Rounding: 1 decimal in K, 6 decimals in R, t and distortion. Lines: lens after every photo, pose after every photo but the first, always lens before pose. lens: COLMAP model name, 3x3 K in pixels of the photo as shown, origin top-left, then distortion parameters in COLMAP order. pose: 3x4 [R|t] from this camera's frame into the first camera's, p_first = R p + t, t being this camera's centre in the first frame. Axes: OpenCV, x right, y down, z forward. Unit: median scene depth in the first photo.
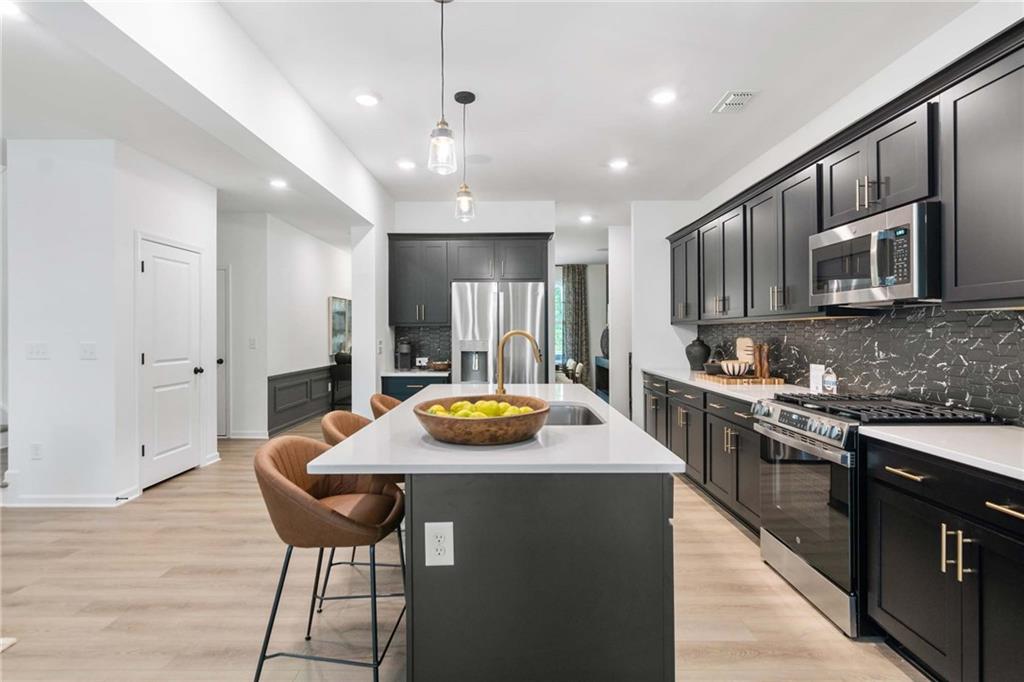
lens RADIAL K [[499.1, 0, 511.2], [0, 499.1, 333.5], [0, 0, 1]] dist [-0.002743, 0.002090]
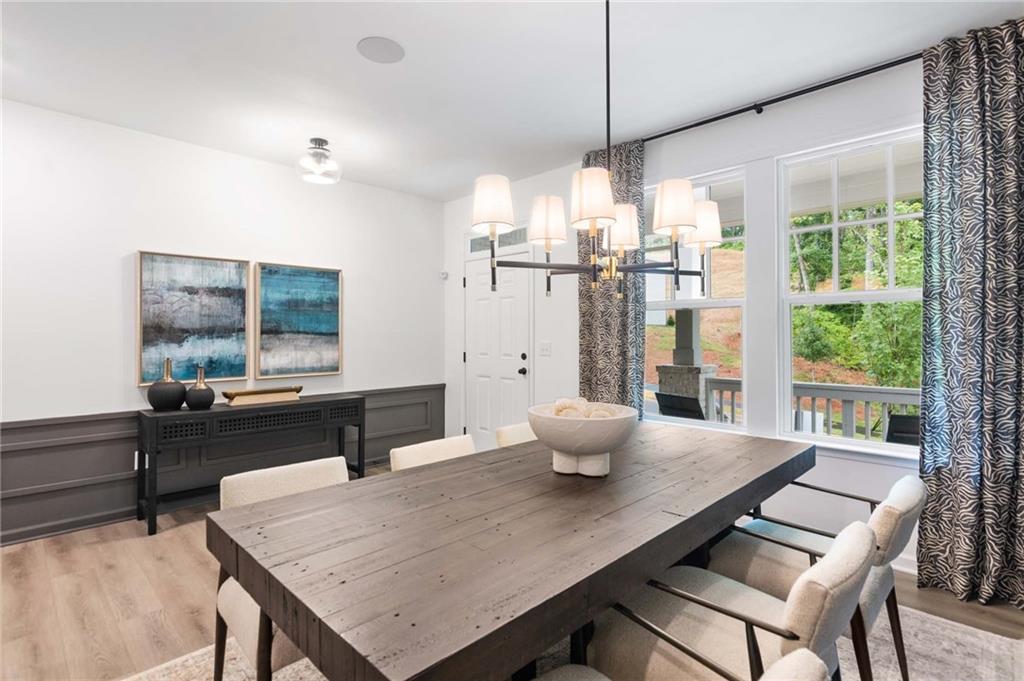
lens RADIAL K [[499.1, 0, 507.5], [0, 499.1, 330.2], [0, 0, 1]] dist [-0.002743, 0.002090]
pose [[0.722222, -0.004746, -0.691645, 0.360696], [-0.006374, 0.999888, -0.013518, -0.000342], [0.691632, 0.014172, 0.722111, 2.029187]]
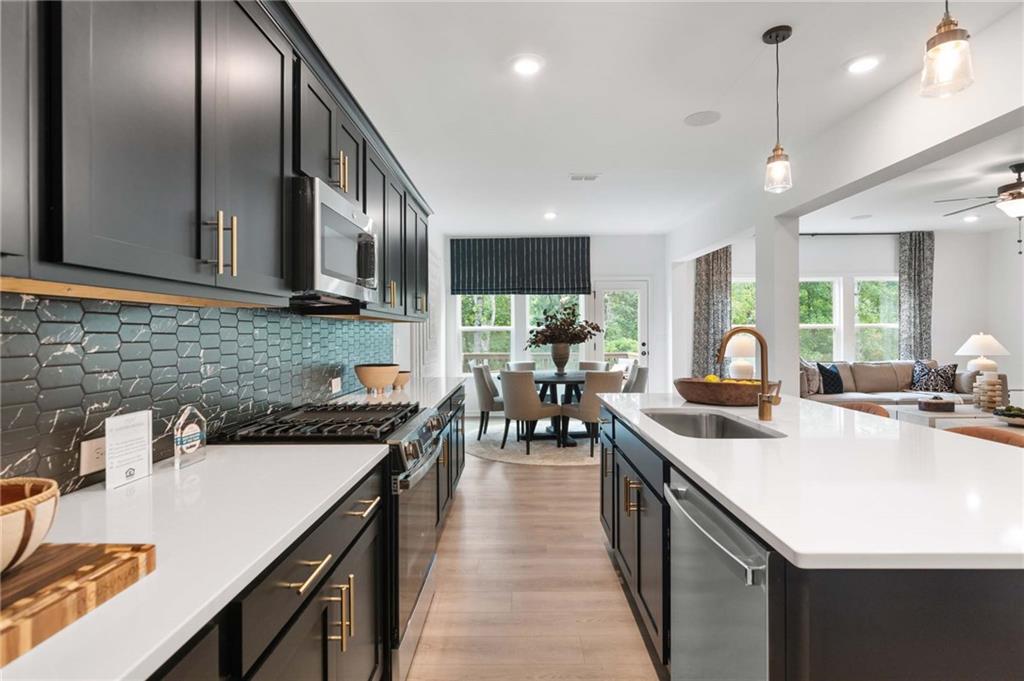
lens RADIAL K [[499.1, 0, 511.0], [0, 499.1, 332.9], [0, 0, 1]] dist [-0.002743, 0.002090]
pose [[-0.999887, 0.008716, 0.012224, 0.269261], [0.008726, 0.999962, 0.000782, -0.000353], [-0.012217, 0.000889, -0.999925, 1.235142]]
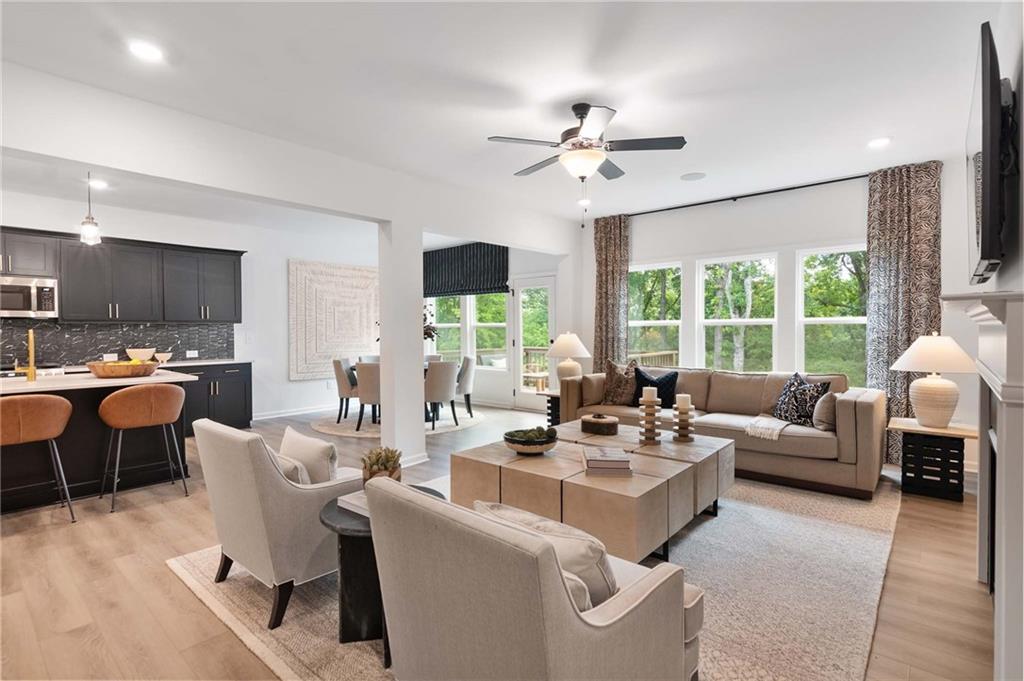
lens RADIAL K [[499.1, 0, 515.9], [0, 499.1, 339.9], [0, 0, 1]] dist [-0.002743, 0.002090]
pose [[-0.752581, -0.008445, 0.658446, -1.446265], [0.007409, 0.999746, 0.021291, 0.002914], [-0.658458, 0.020902, -0.752327, 0.773650]]
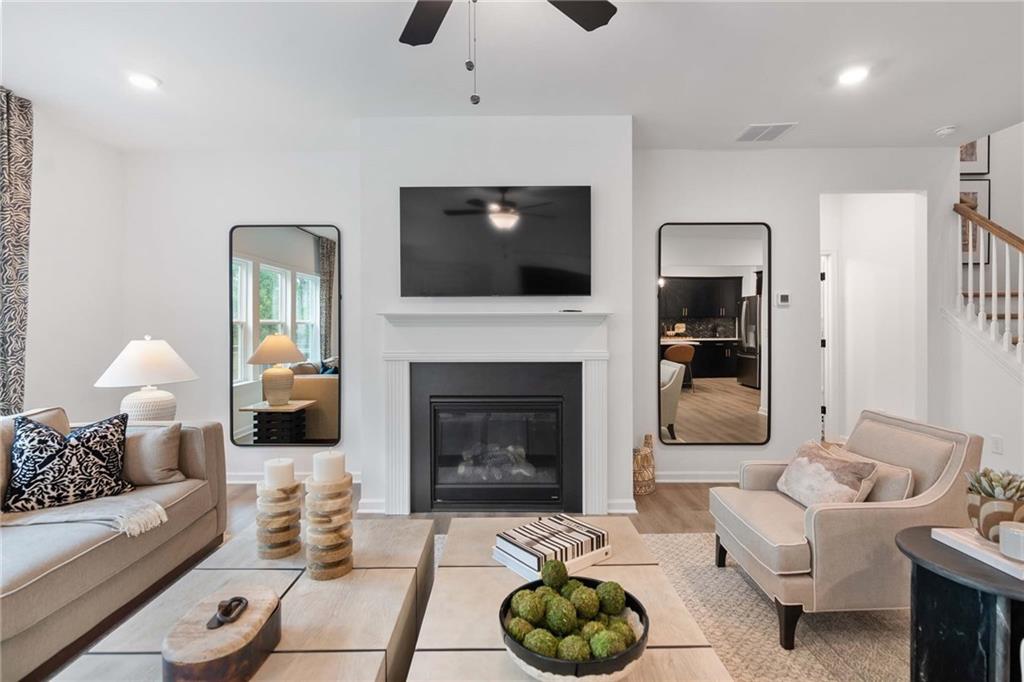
lens RADIAL K [[499.1, 0, 511.6], [0, 499.1, 328.6], [0, 0, 1]] dist [-0.002743, 0.002090]
pose [[-0.007218, 0.005647, -0.999958, -0.542147], [0.003519, 0.999978, 0.005622, -0.000157], [0.999968, -0.003478, -0.007238, 0.052346]]
